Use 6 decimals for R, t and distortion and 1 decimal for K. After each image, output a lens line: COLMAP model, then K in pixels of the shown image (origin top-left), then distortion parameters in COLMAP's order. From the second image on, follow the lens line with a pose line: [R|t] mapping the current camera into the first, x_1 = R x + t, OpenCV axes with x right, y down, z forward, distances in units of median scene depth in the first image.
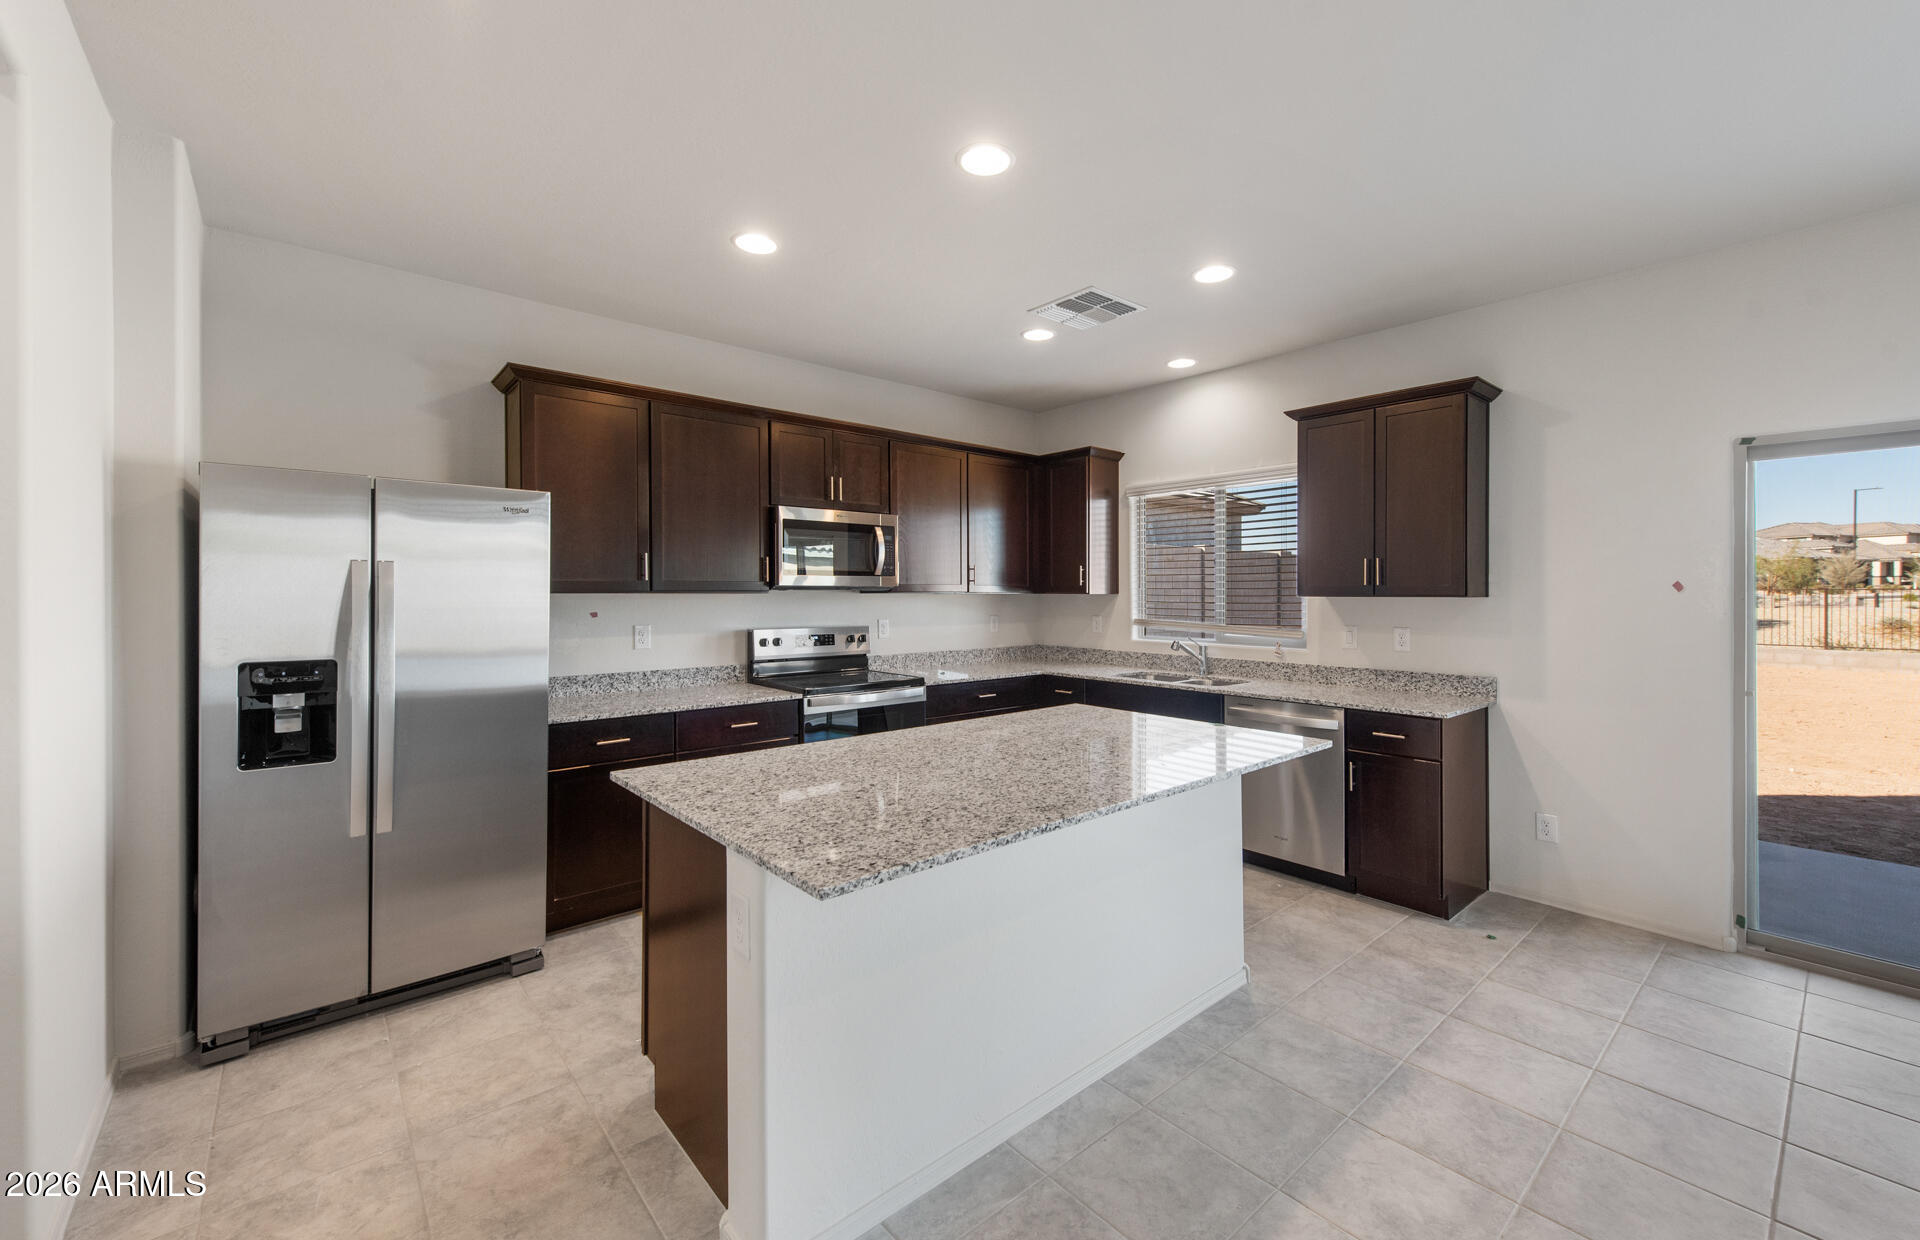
lens RADIAL K [[771.4, 0, 975.2], [0, 771.4, 603.4], [0, 0, 1]] dist [0.012411, -0.002909]
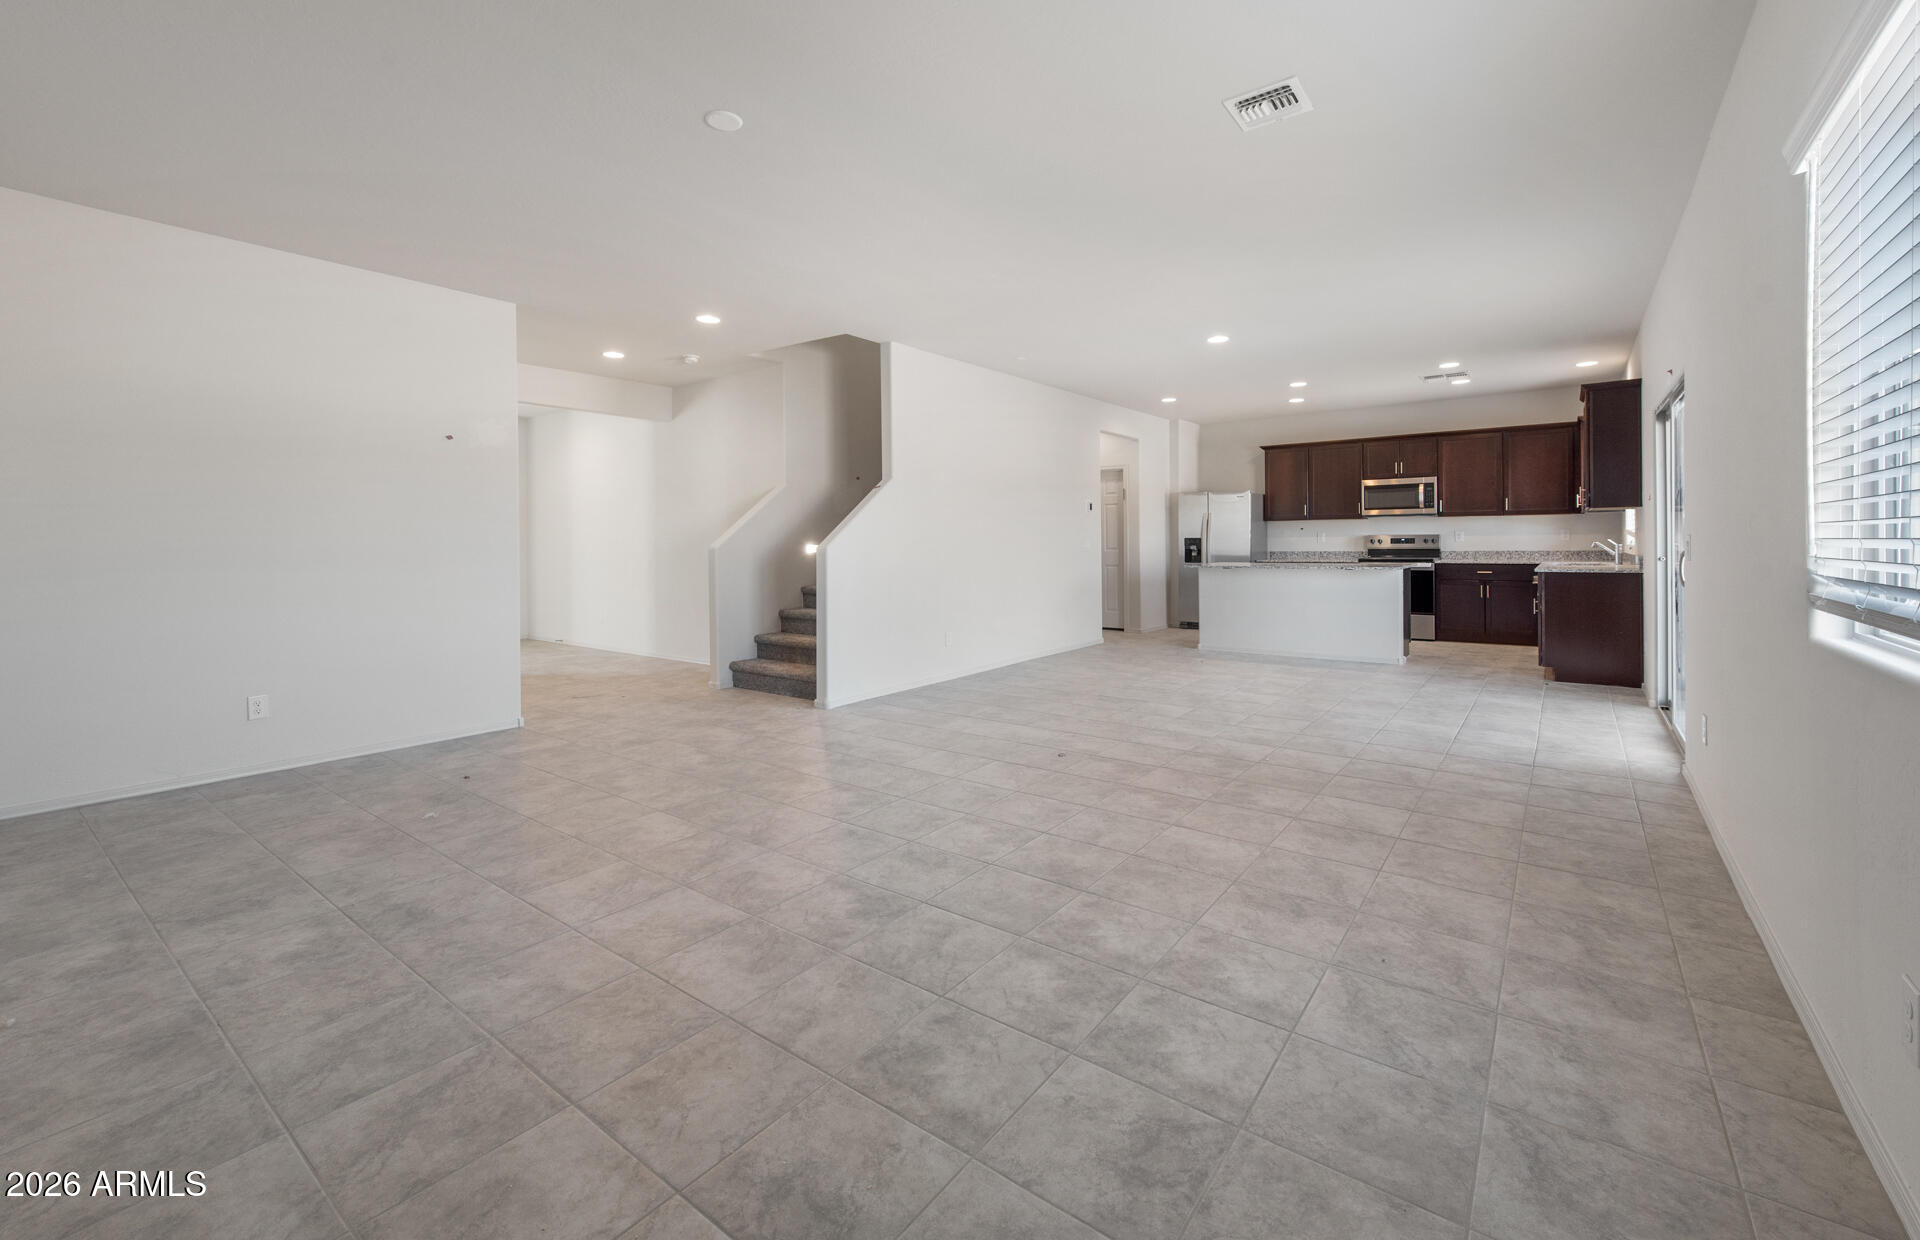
lens RADIAL K [[771.4, 0, 968.3], [0, 771.4, 549.1], [0, 0, 1]] dist [0.012411, -0.002909]
pose [[0.202255, 0.007117, -0.979307, 1.905451], [-0.002089, 0.999974, 0.006836, 0.070225], [0.979331, 0.000663, 0.202265, -0.665515]]
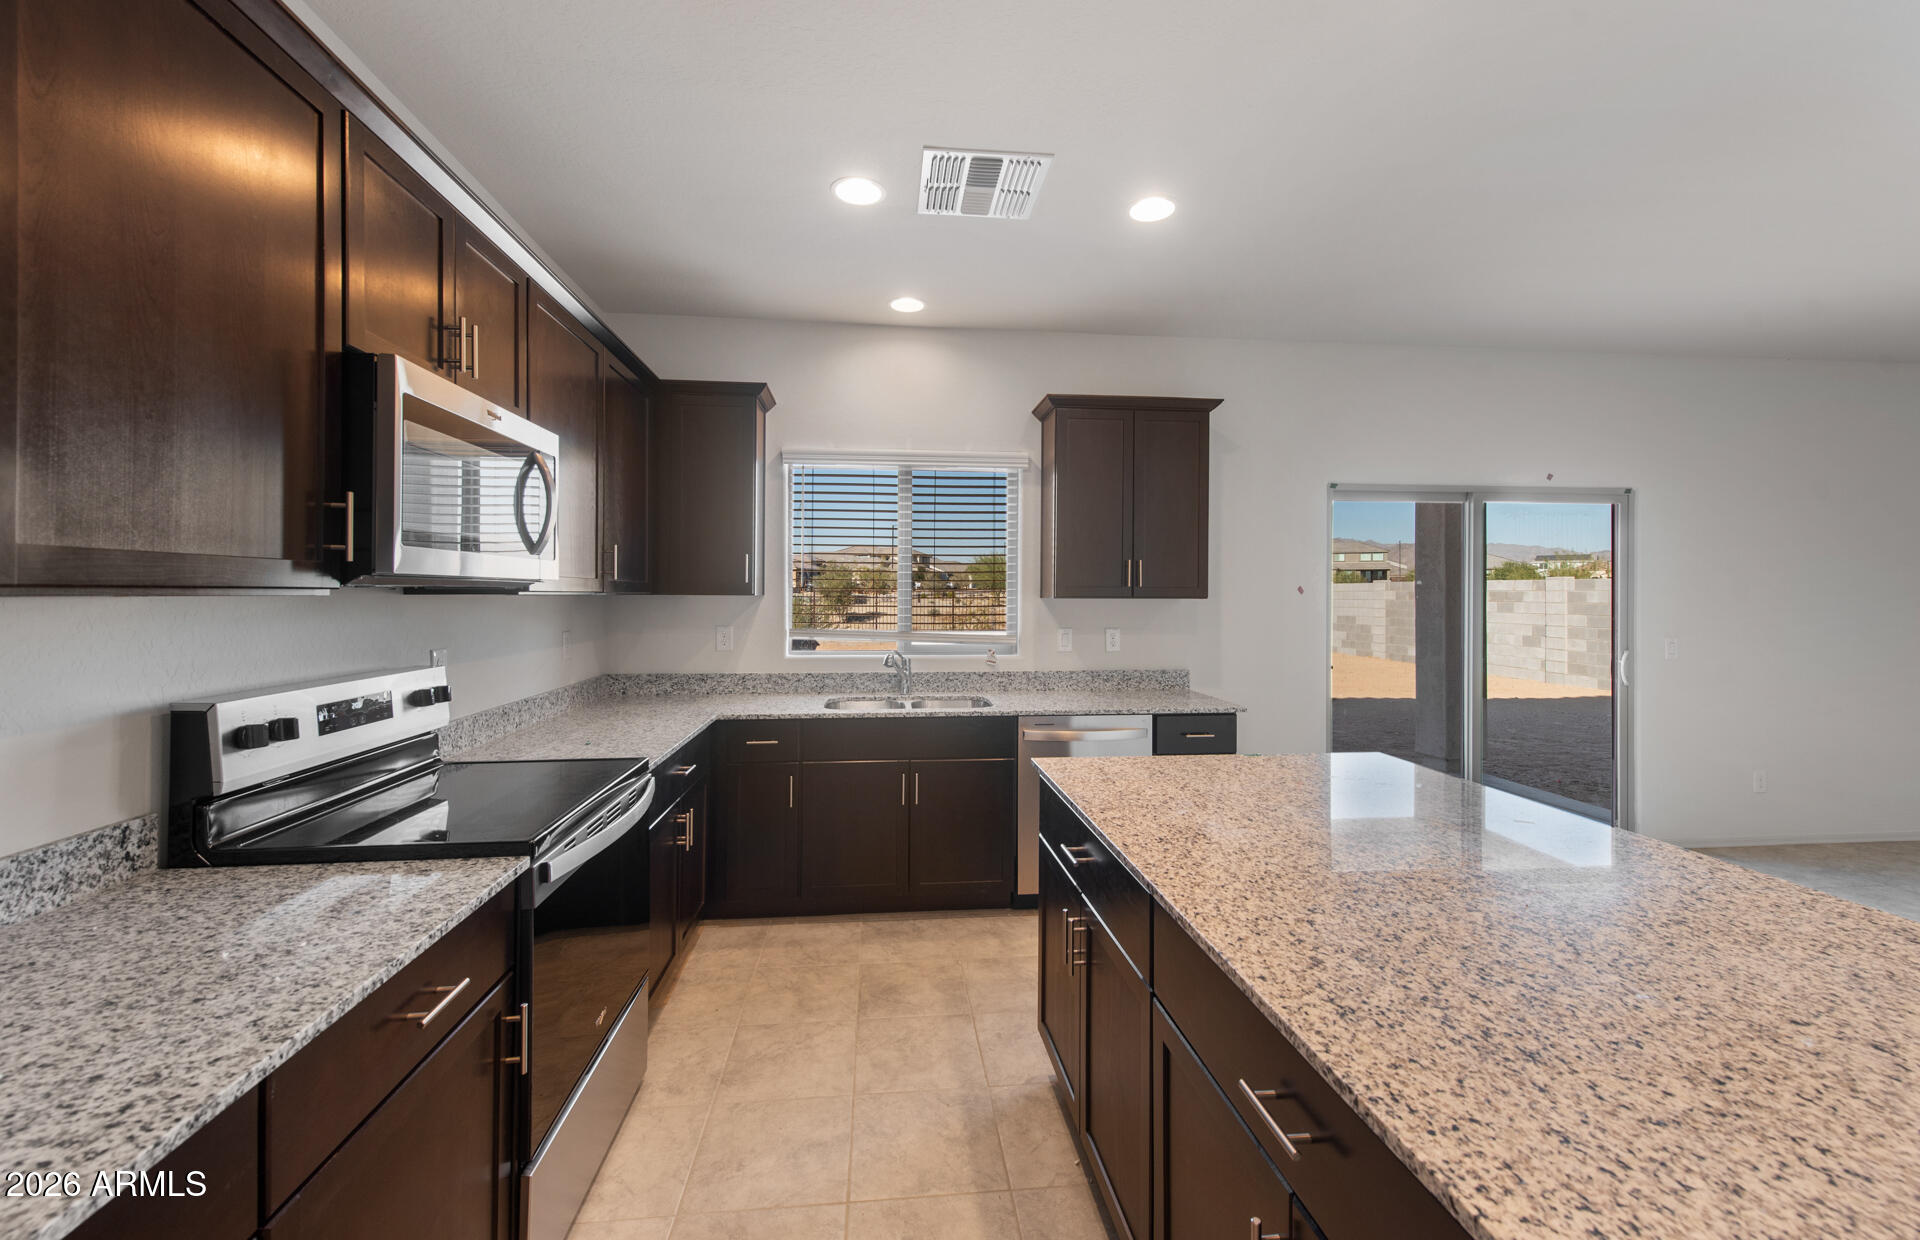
lens RADIAL K [[771.4, 0, 963.0], [0, 771.4, 600.3], [0, 0, 1]] dist [0.012411, -0.002909]
pose [[0.573245, -0.005269, 0.819367, -0.429412], [0.008988, 0.999960, 0.000142, -0.008314], [-0.819335, 0.007283, 0.573269, 0.618728]]
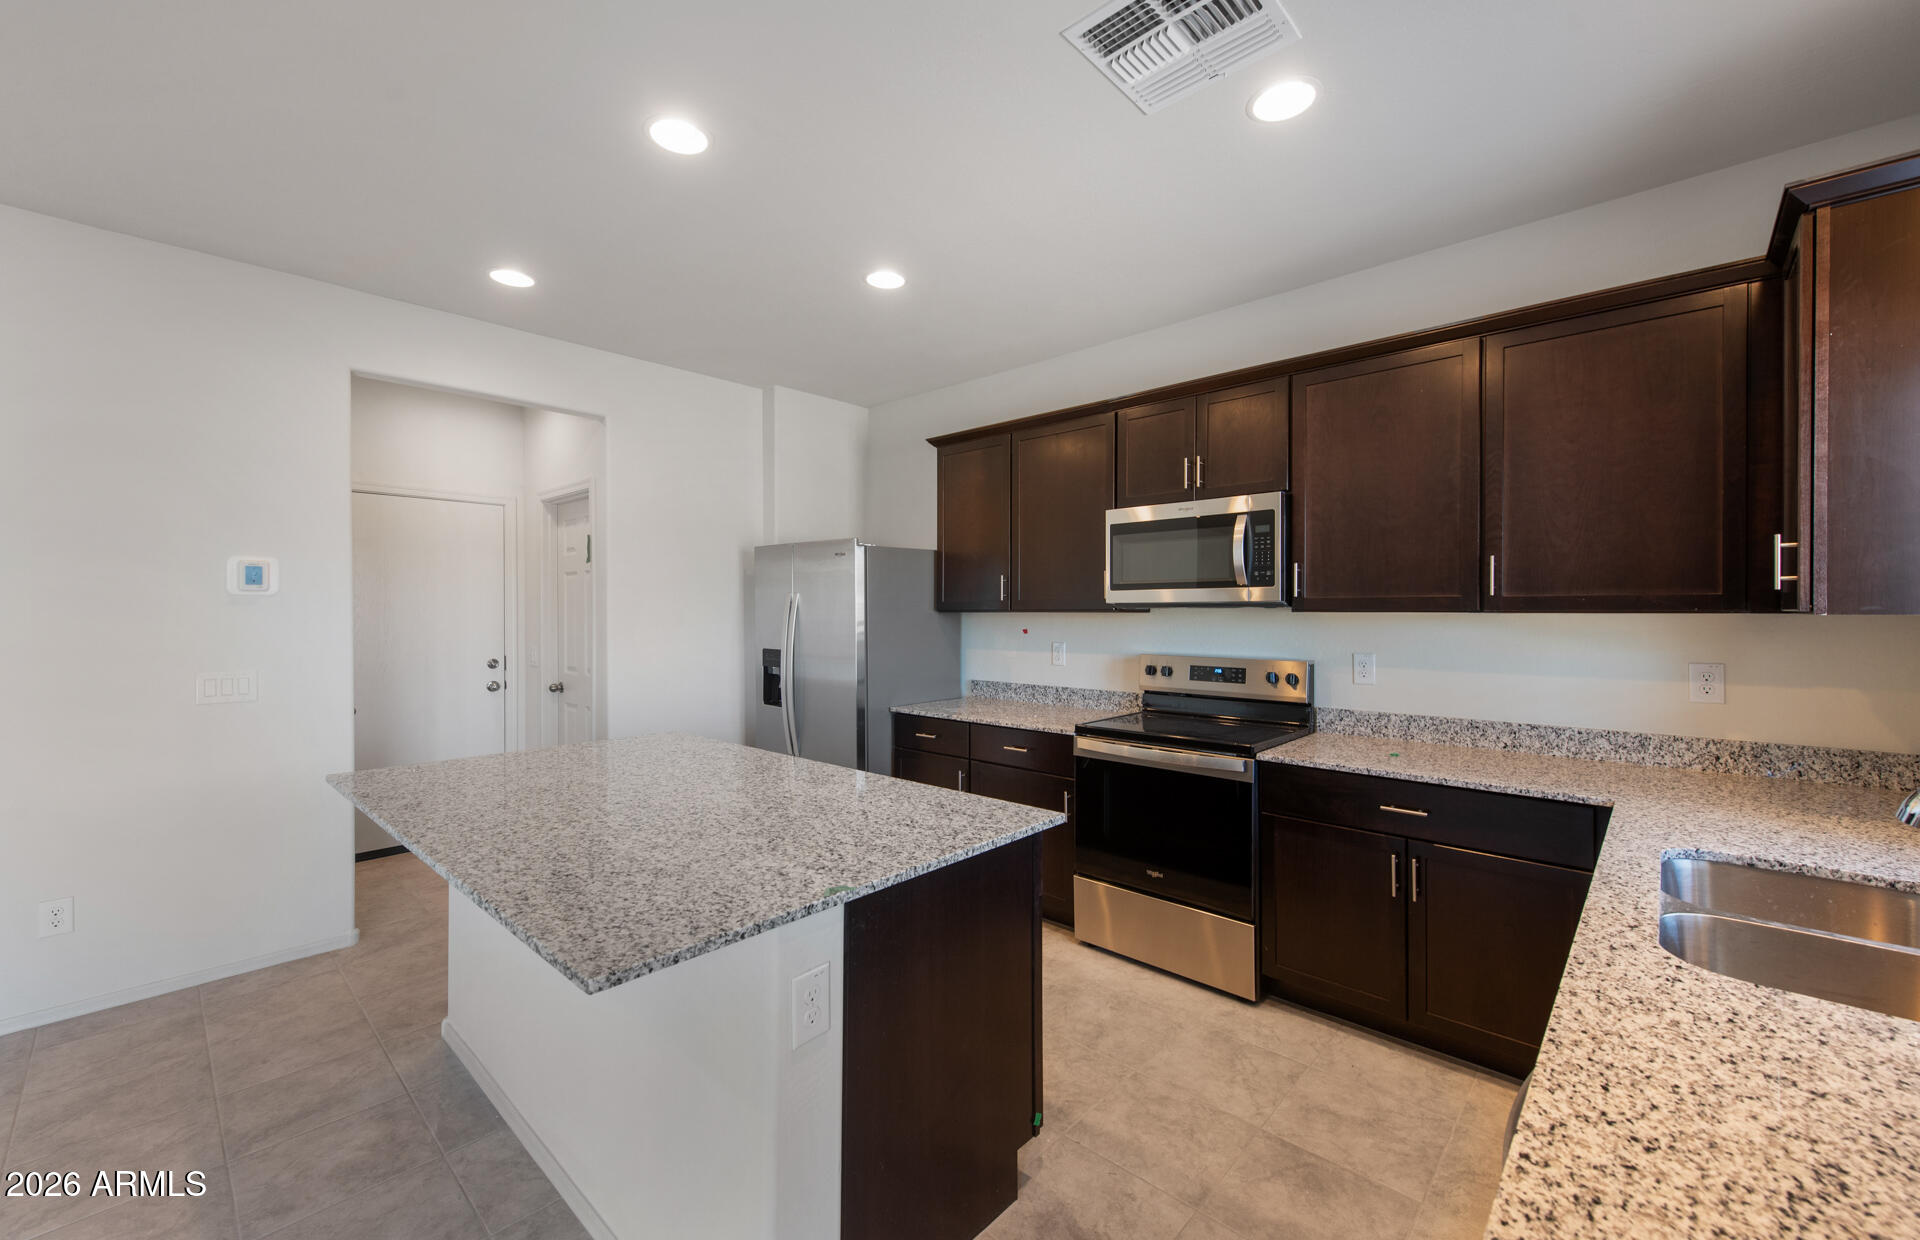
lens RADIAL K [[771.4, 0, 955.6], [0, 771.4, 613.1], [0, 0, 1]] dist [0.012411, -0.002909]
pose [[0.095807, 0.002518, -0.995397, 0.626590], [-0.012416, 0.999922, 0.001335, -0.011815], [0.995322, 0.012231, 0.095831, 0.809350]]
